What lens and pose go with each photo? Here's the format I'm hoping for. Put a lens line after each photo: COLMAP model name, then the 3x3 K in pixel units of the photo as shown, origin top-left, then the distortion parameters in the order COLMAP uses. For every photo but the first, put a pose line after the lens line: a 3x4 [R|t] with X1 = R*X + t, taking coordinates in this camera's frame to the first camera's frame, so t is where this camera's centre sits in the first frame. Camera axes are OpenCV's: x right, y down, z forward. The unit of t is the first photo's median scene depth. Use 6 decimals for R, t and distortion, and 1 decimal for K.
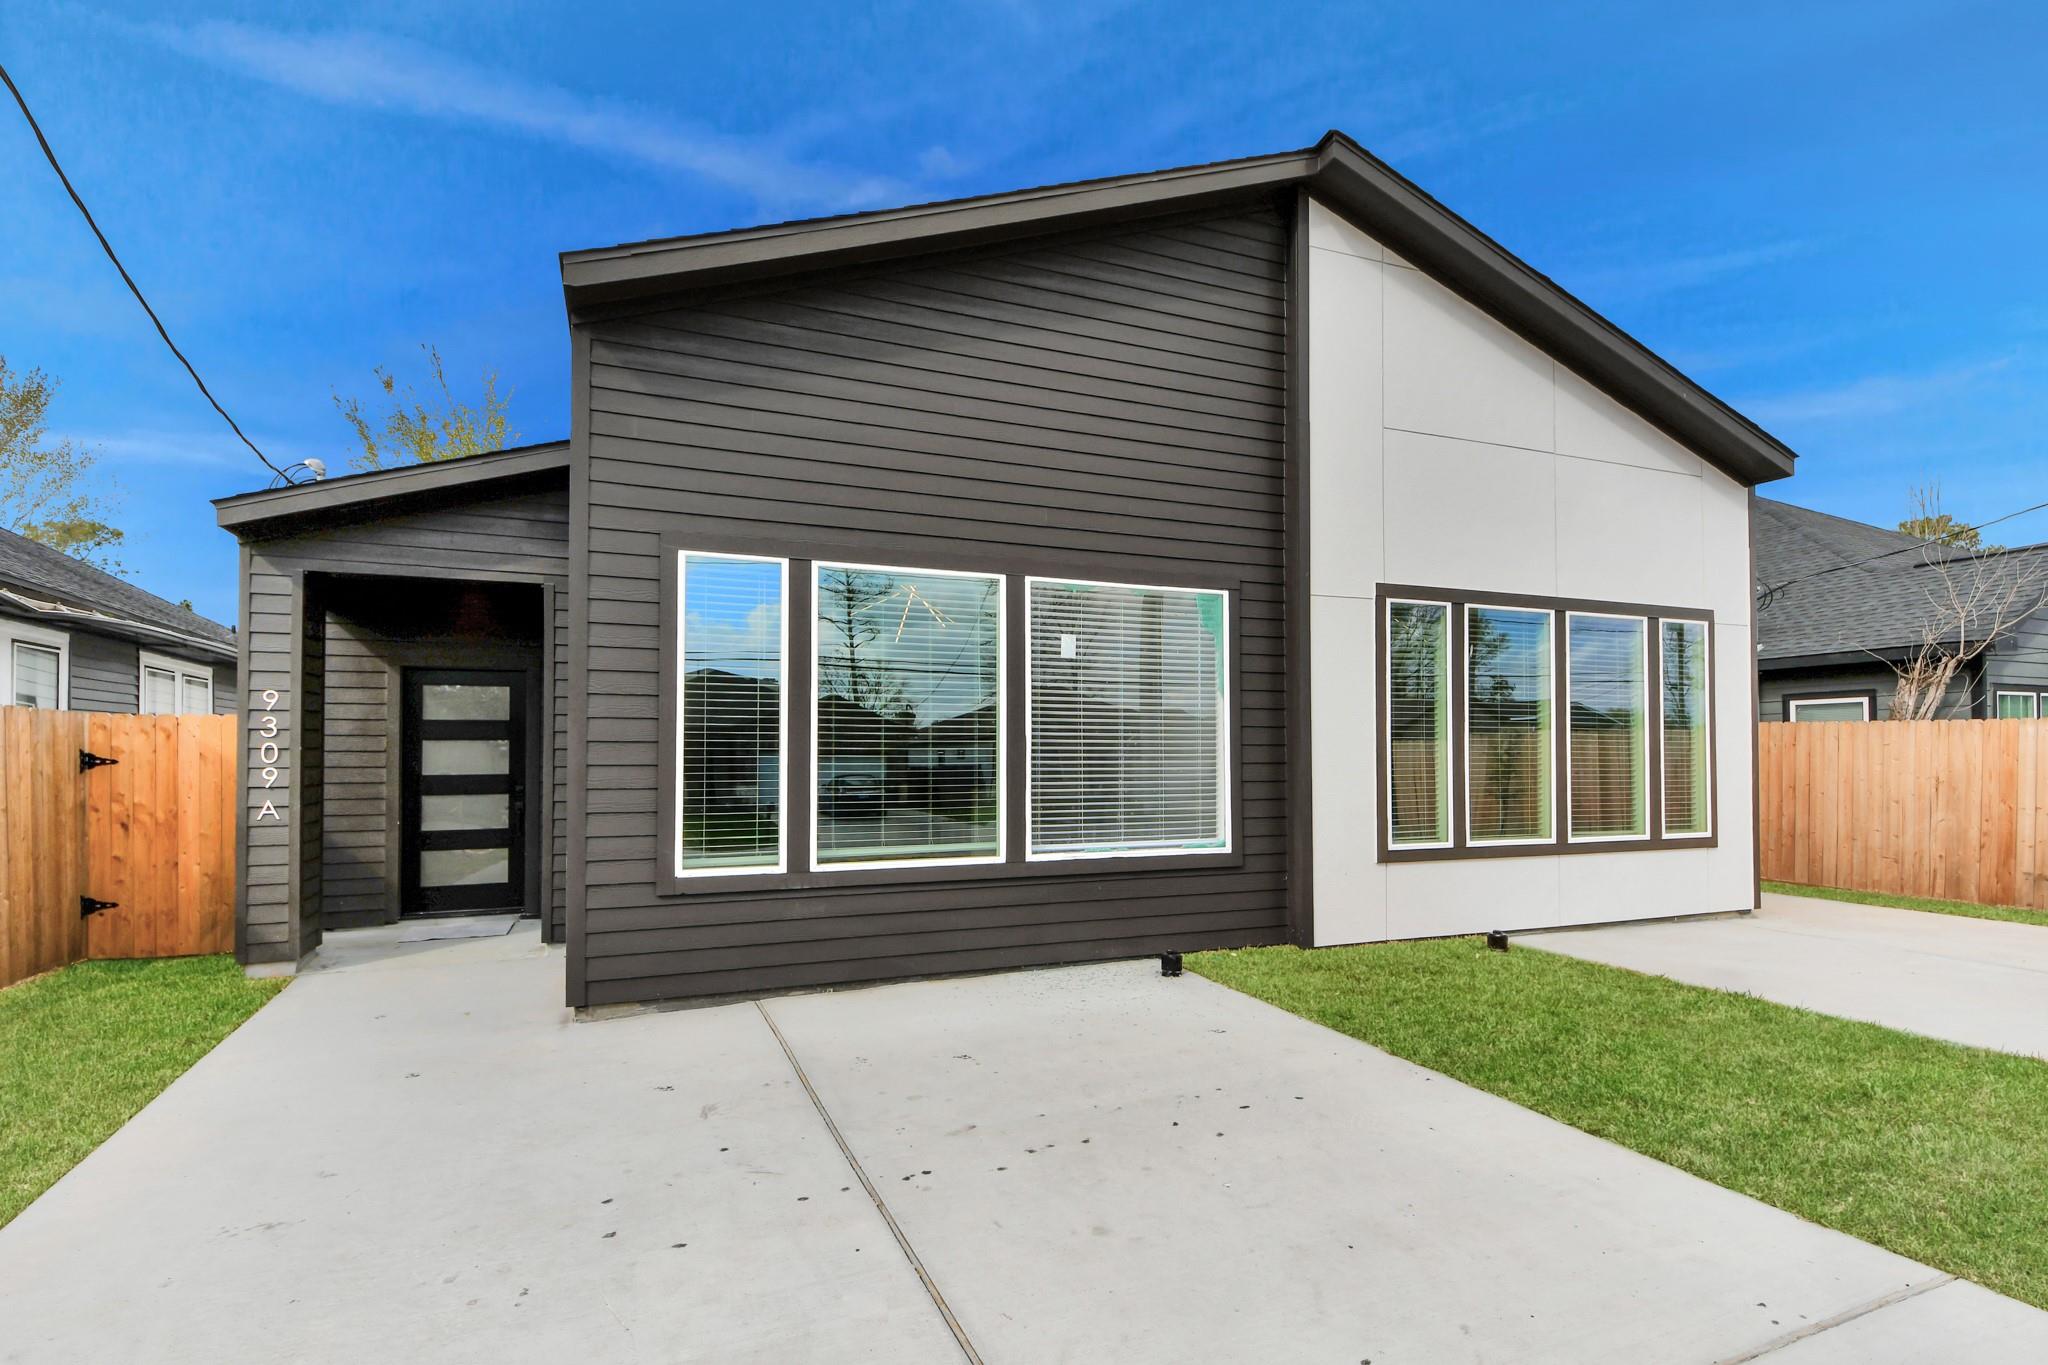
lens RADIAL K [[1009.6, 0, 1022.5], [0, 1009.6, 722.3], [0, 0, 1]] dist [0.012434, -0.017084]
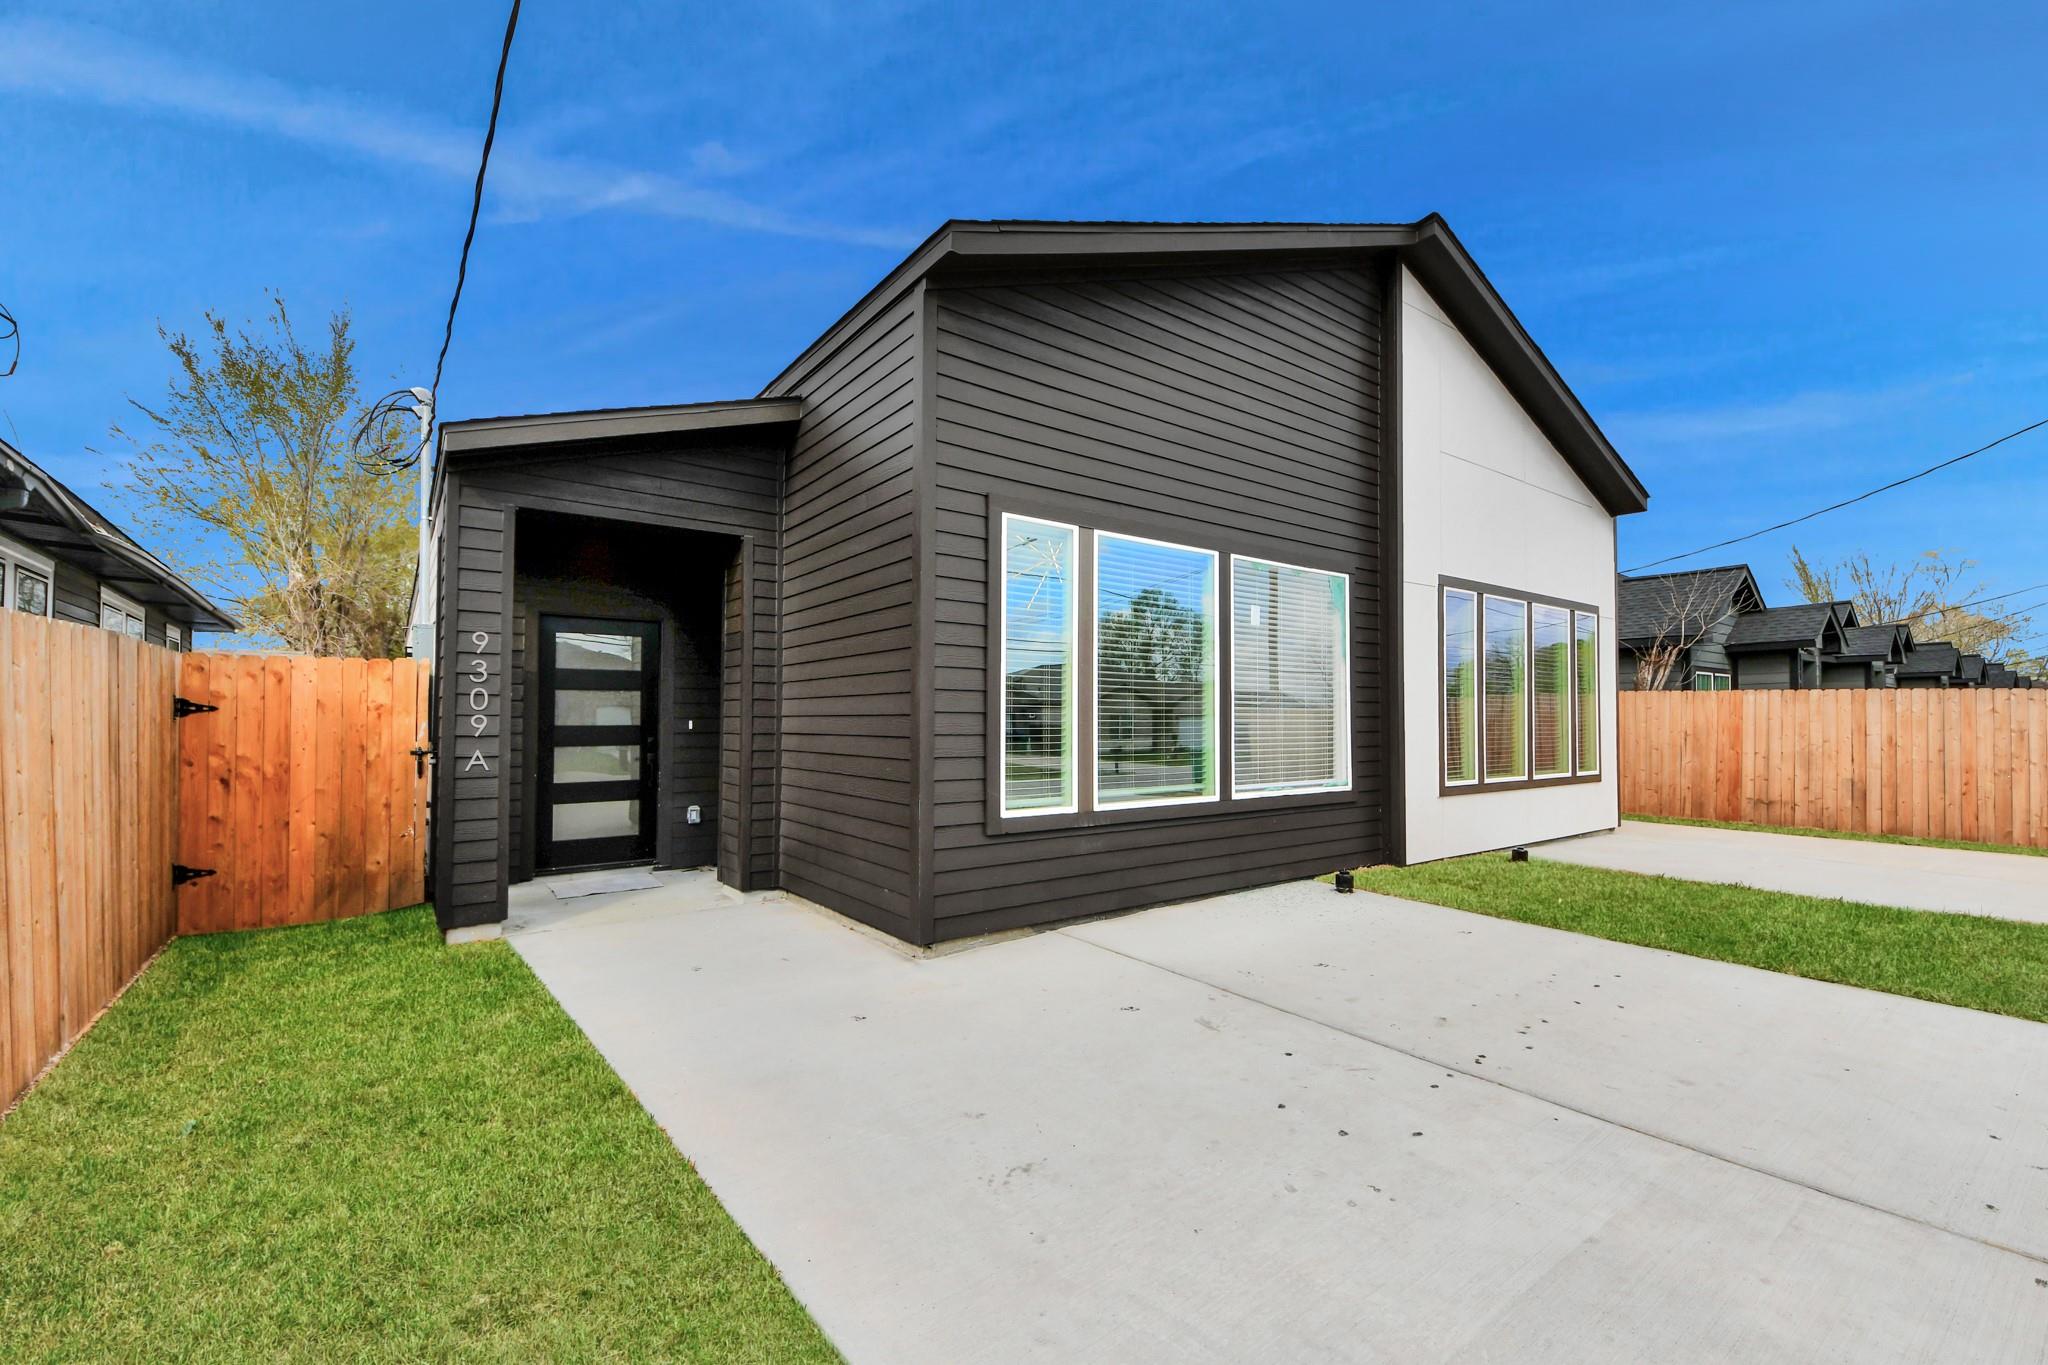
lens RADIAL K [[884.4, 0, 1024.0], [0, 884.4, 682.5], [0, 0, 1]] dist [0.002409, -0.000185]
pose [[0.964258, 0.015566, 0.264507, -0.428314], [-0.013518, 0.999863, -0.009562, 0.014340], [-0.264619, 0.005645, 0.964336, 0.071599]]
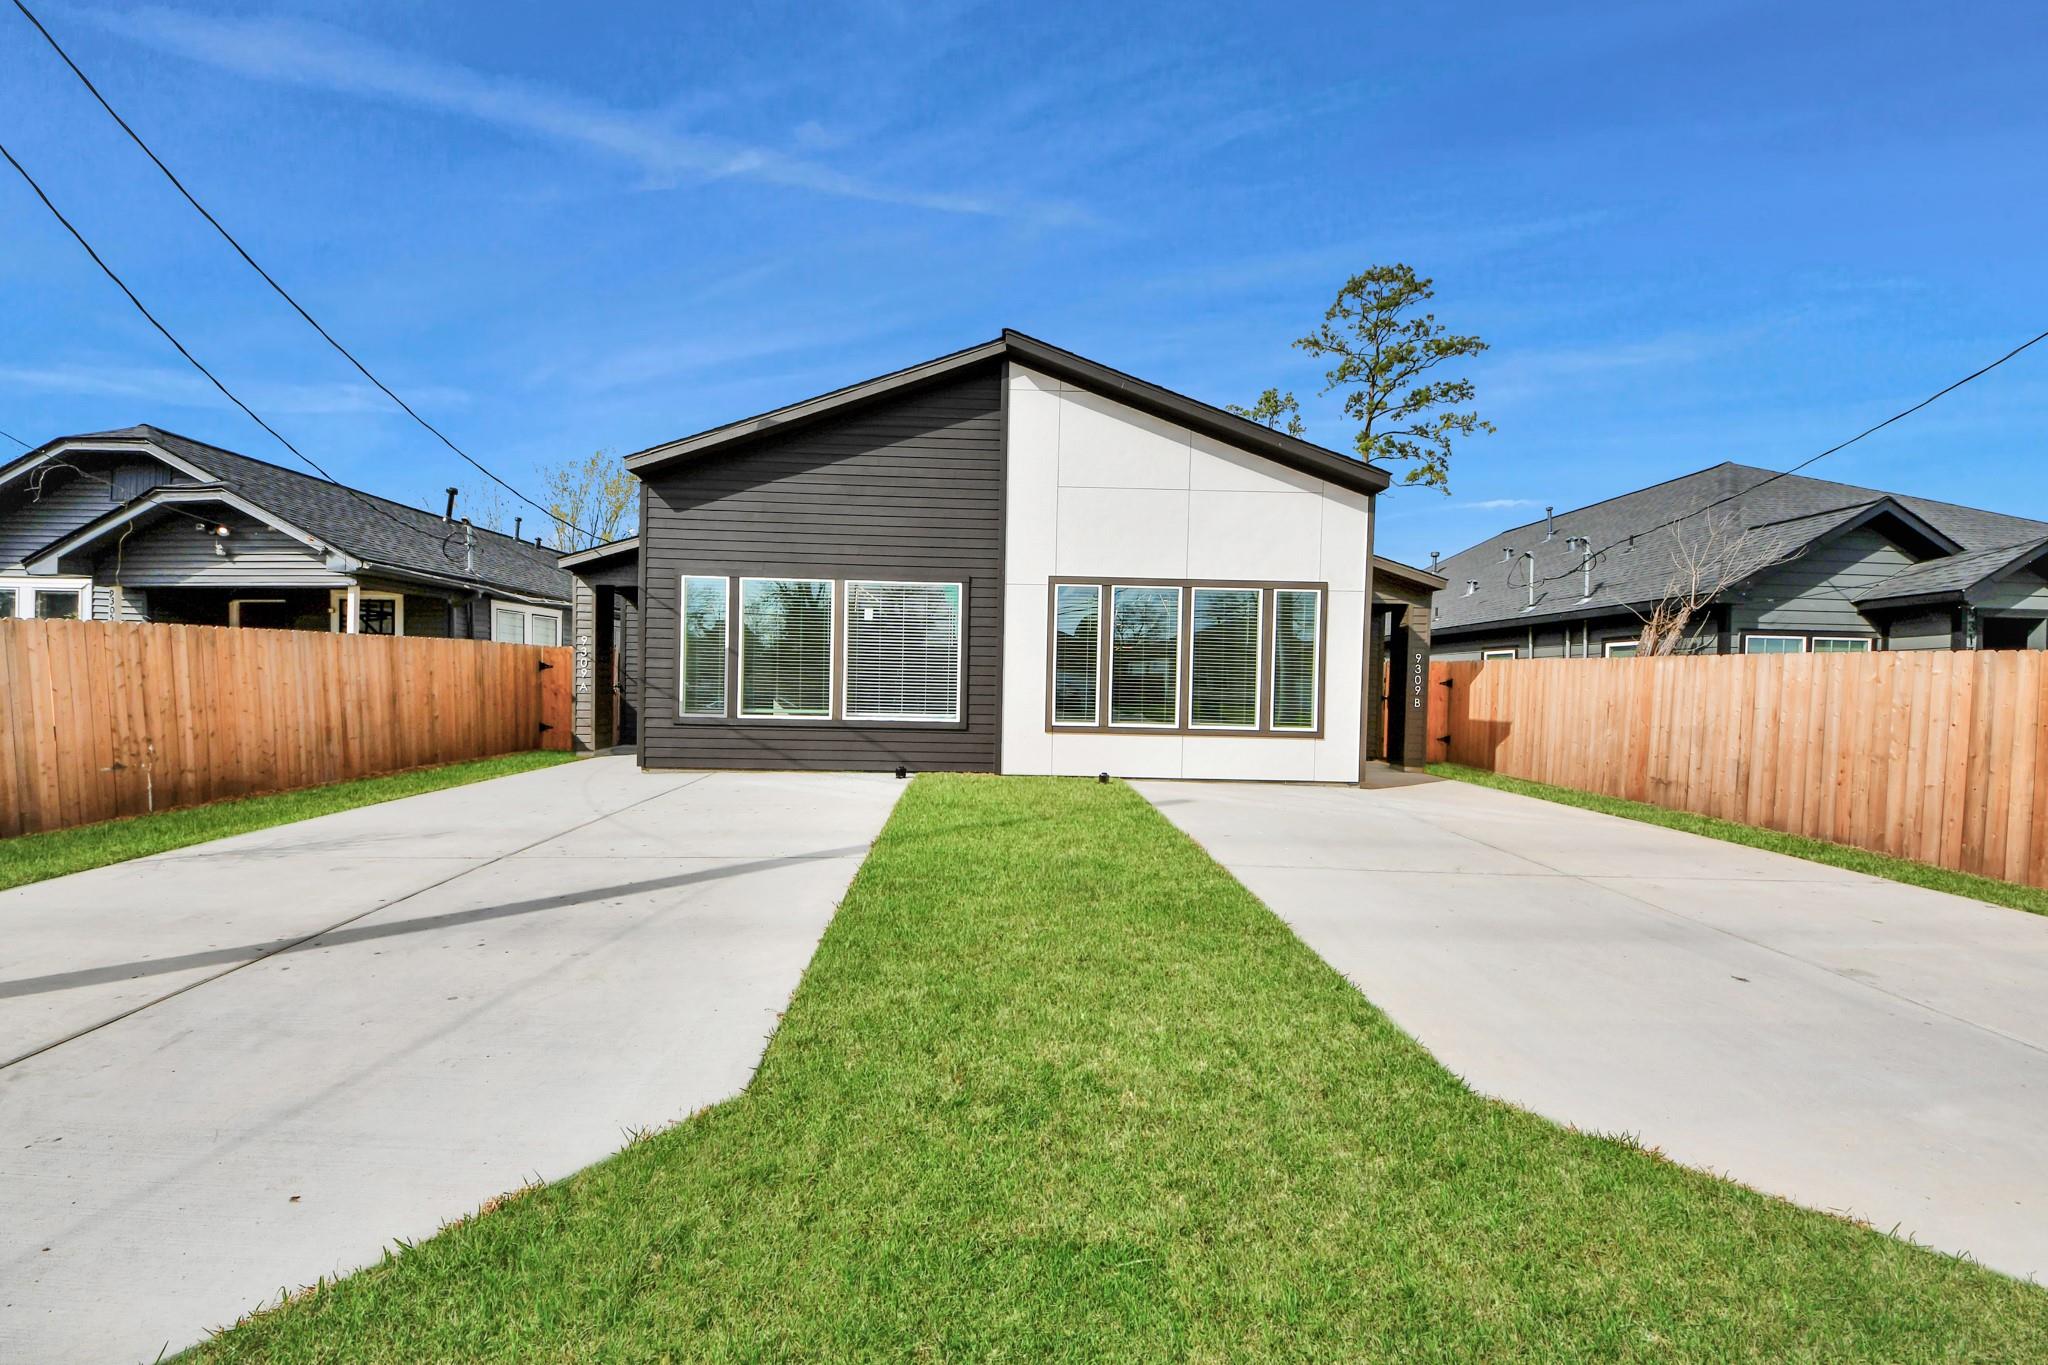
lens RADIAL K [[755.4, 0, 1024.0], [0, 755.4, 682.5], [0, 0, 1]] dist [0.021405, 0.000007]
pose [[0.930693, 0.020897, -0.365203, 0.781753], [-0.010392, 0.999474, 0.030706, 0.009851], [0.365652, -0.024783, 0.930422, -0.254266]]
